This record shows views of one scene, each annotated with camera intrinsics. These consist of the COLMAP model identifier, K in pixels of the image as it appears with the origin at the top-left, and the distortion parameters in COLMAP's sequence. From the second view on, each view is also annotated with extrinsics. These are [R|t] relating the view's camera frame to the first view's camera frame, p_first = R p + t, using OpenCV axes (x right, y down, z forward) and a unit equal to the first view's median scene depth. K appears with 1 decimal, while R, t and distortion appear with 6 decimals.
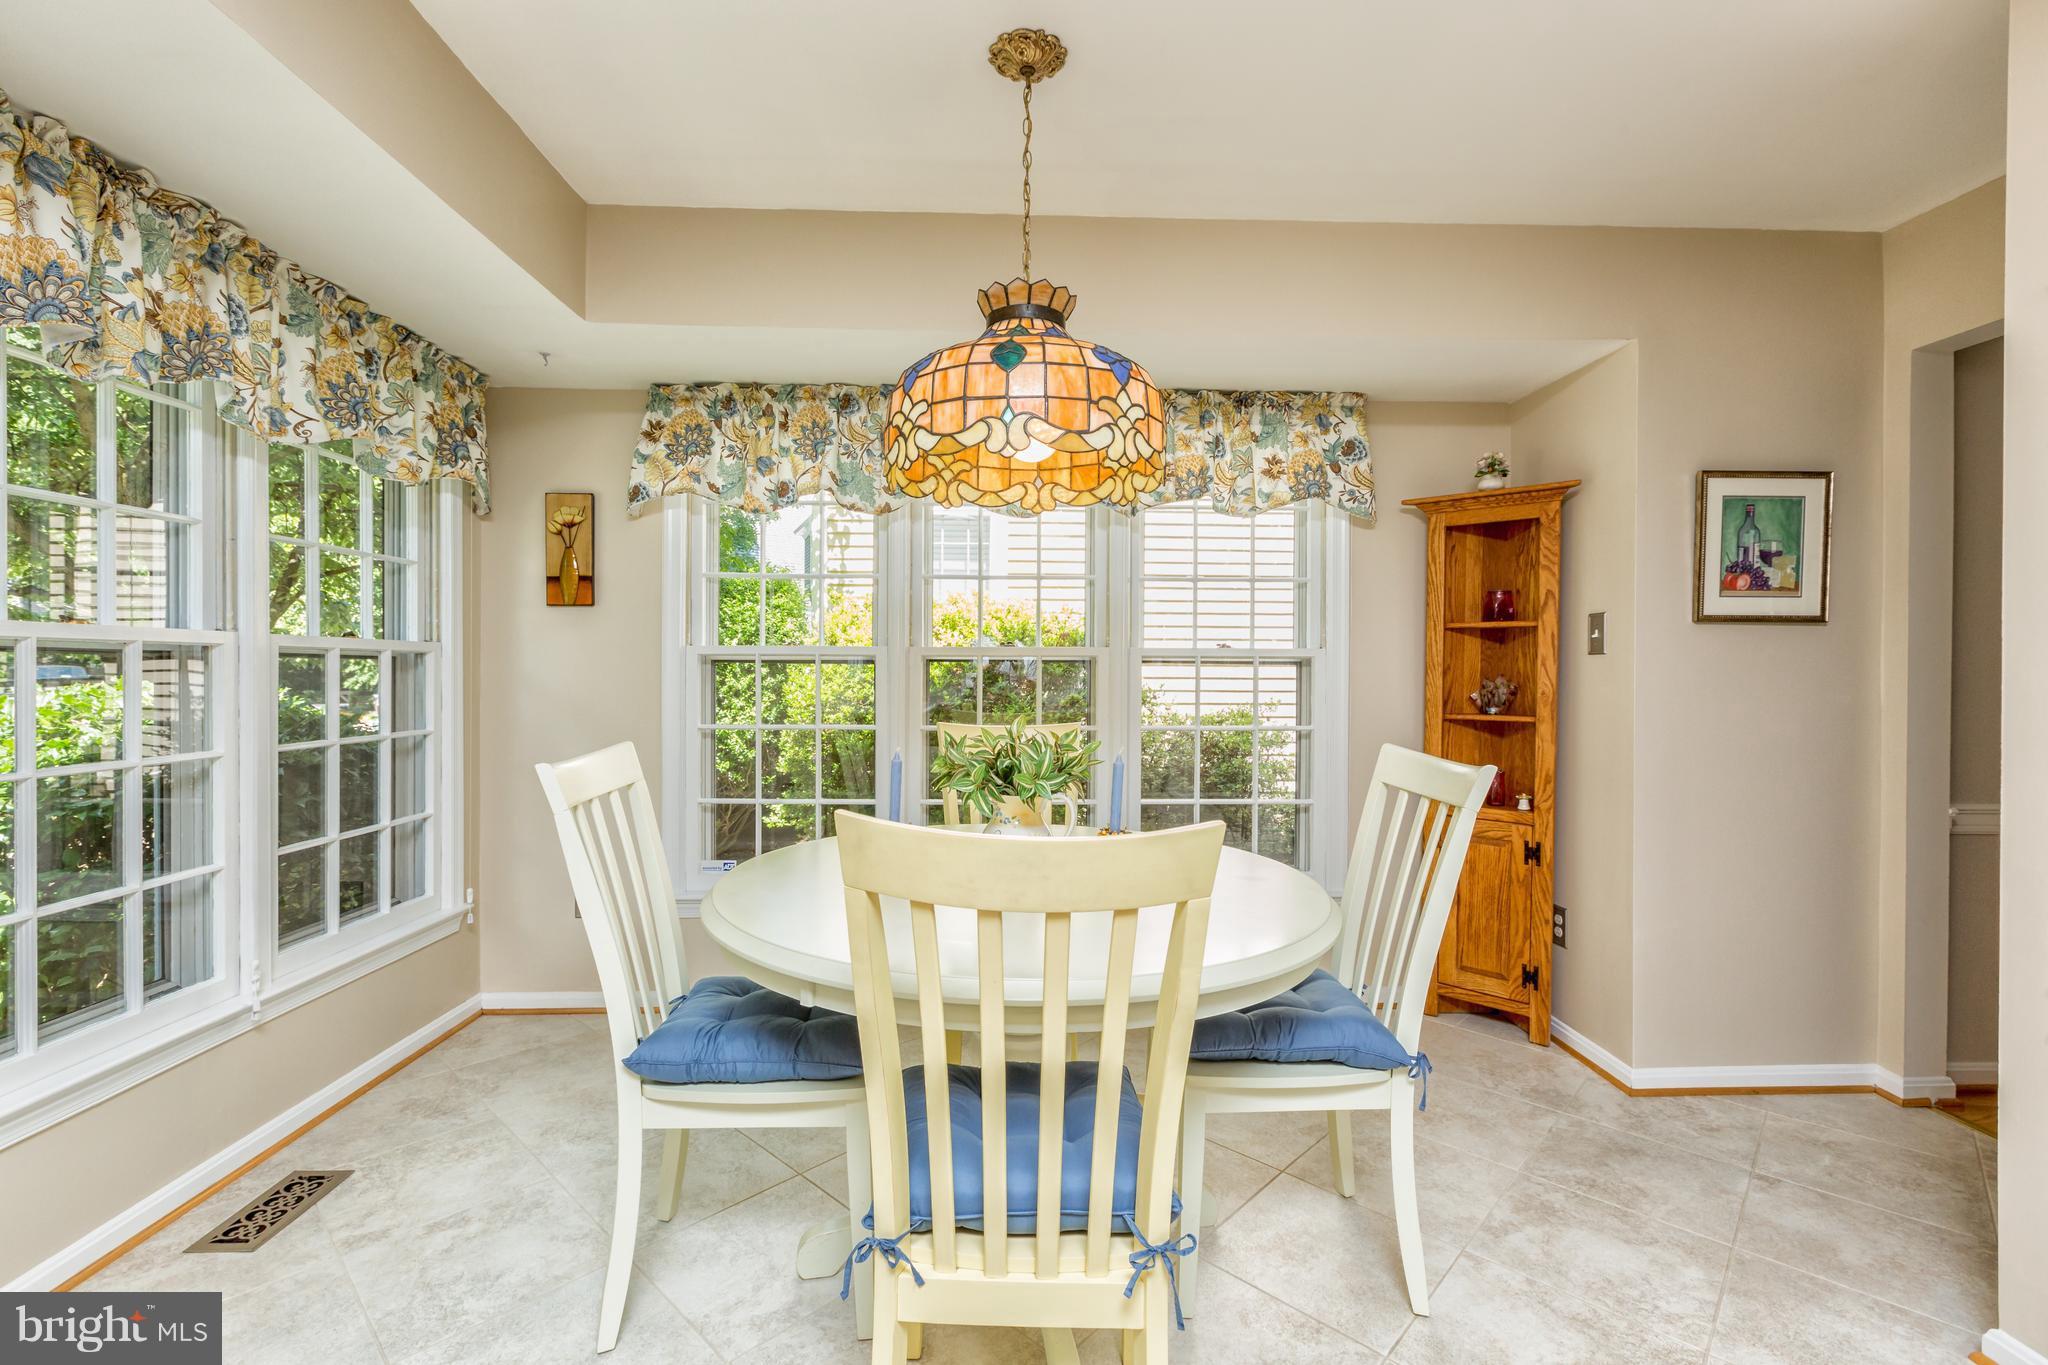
lens RADIAL K [[909.4, 0, 1024.0], [0, 909.4, 682.5], [0, 0, 1]] dist [0.012646, -0.000760]
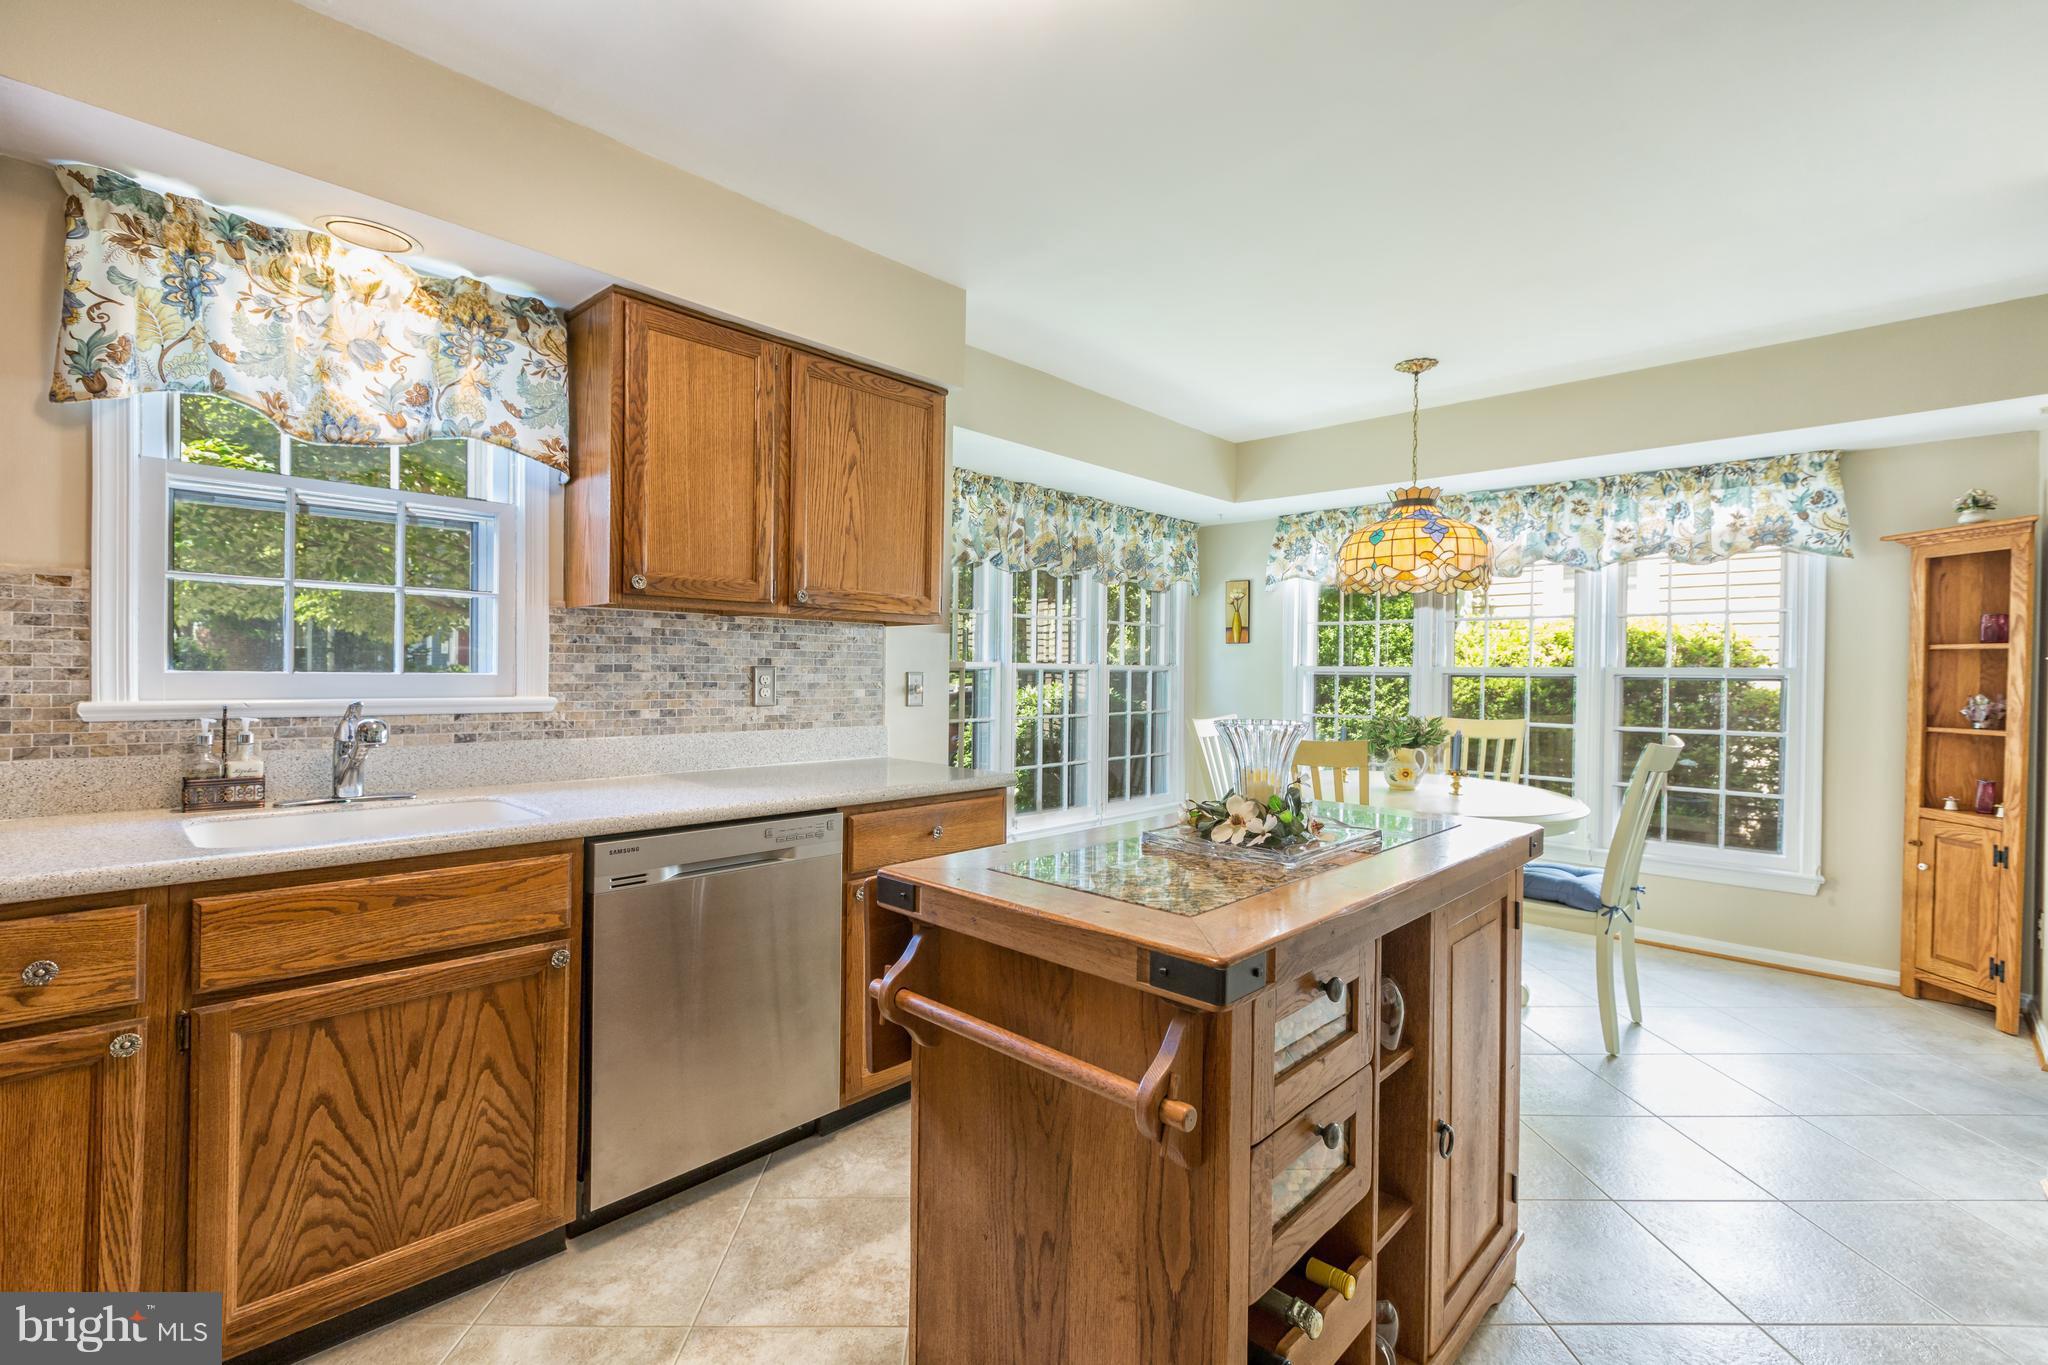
lens RADIAL K [[900.8, 0, 1021.9], [0, 900.8, 680.5], [0, 0, 1]] dist [-0.002709, -0.000519]
pose [[0.709303, 0.008826, -0.704849, 0.476340], [-0.014502, 0.999893, -0.002074, -0.003913], [0.704755, 0.011692, 0.709355, -0.580432]]
